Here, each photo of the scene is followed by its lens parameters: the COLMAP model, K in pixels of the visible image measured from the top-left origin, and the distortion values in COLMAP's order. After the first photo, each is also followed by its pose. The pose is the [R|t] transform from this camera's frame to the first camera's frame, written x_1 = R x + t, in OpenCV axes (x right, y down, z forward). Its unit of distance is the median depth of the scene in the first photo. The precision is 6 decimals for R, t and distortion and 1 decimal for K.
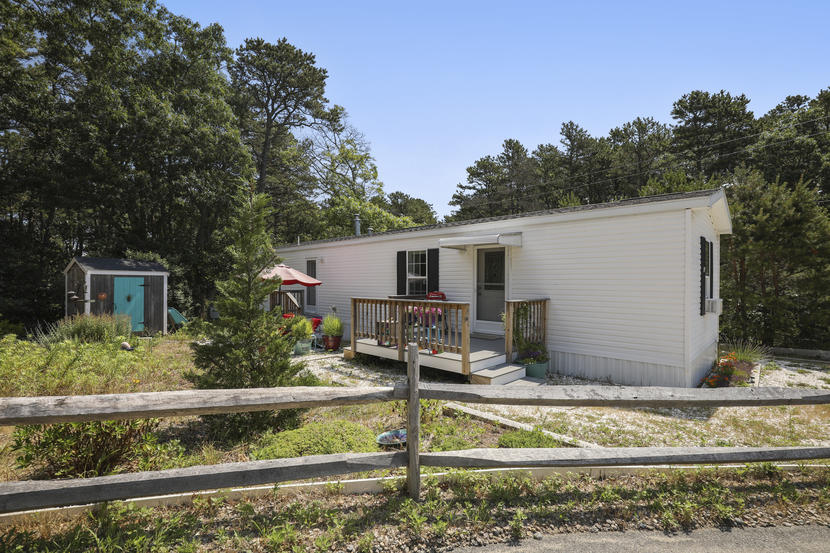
lens RADIAL K [[370.0, 0, 420.2], [0, 370.0, 287.7], [0, 0, 1]] dist [-0.033926, 0.005762]
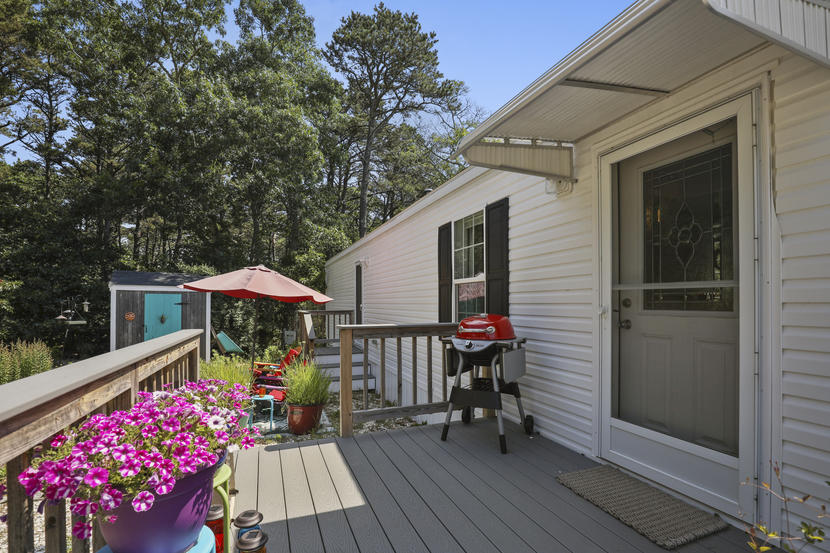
lens RADIAL K [[393.0, 0, 422.7], [0, 393.0, 299.9], [0, 0, 1]] dist [-0.028639, 0.000380]
pose [[0.920122, -0.008013, -0.391550, 0.051480], [0.000560, 0.999817, -0.019146, 0.001442], [0.391631, 0.017398, 0.919958, 0.251819]]
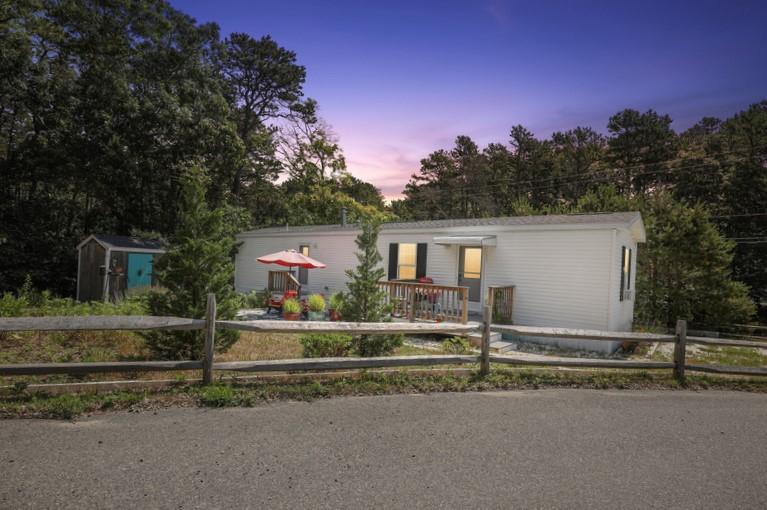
lens RADIAL K [[363.2, 0, 390.6], [0, 363.2, 276.6], [0, 0, 1]] dist [-0.028639, 0.000380]
pose [[0.996423, 0.034836, 0.076991, -0.068977], [-0.036182, 0.999215, 0.016155, -0.003002], [-0.076368, -0.018883, 0.996901, -0.097561]]
